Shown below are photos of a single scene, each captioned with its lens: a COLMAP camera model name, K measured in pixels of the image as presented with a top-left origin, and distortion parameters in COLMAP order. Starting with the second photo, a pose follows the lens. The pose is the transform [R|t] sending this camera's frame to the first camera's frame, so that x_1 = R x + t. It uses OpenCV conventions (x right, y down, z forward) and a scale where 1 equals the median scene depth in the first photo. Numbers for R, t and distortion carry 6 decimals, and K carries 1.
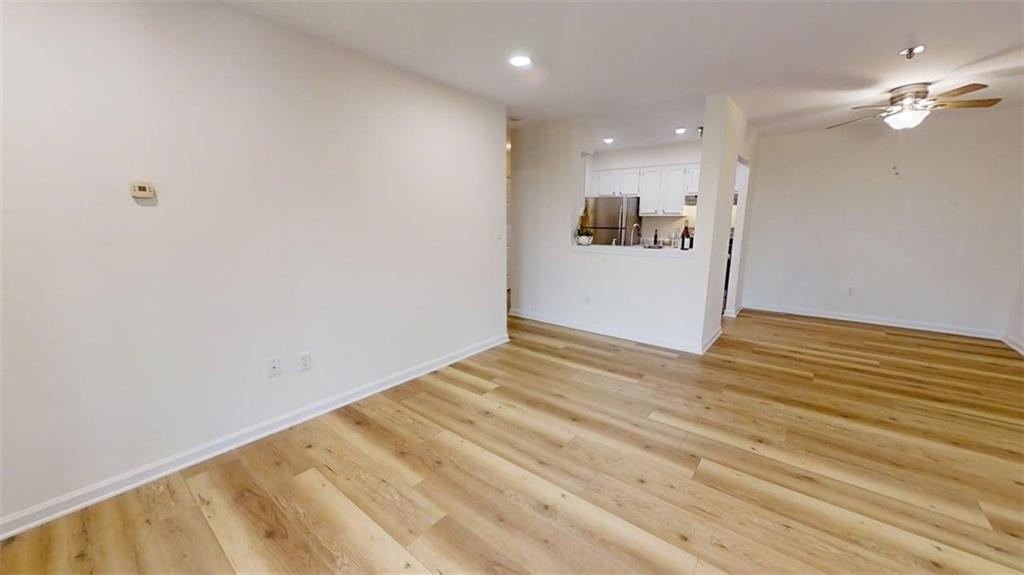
lens RADIAL K [[383.9, 0, 505.2], [0, 383.9, 292.3], [0, 0, 1]] dist [-0.001727, 0.000475]
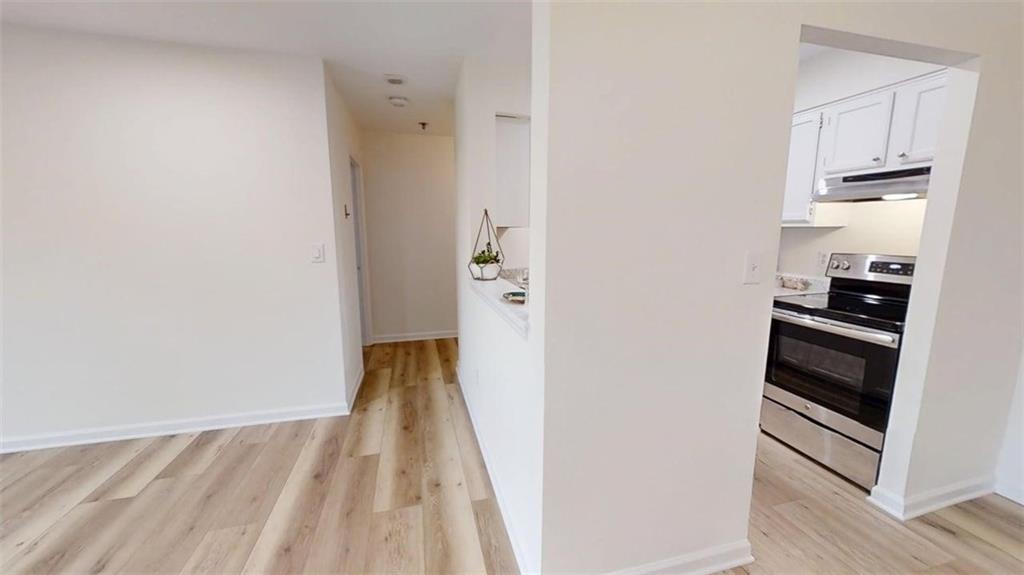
lens RADIAL K [[383.9, 0, 516.0], [0, 383.9, 288.8], [0, 0, 1]] dist [-0.001727, 0.000475]
pose [[0.802961, 0.094830, -0.588440, 0.768556], [-0.114377, 0.993429, 0.004022, -0.157712], [0.584955, 0.064075, 0.808531, 0.774588]]
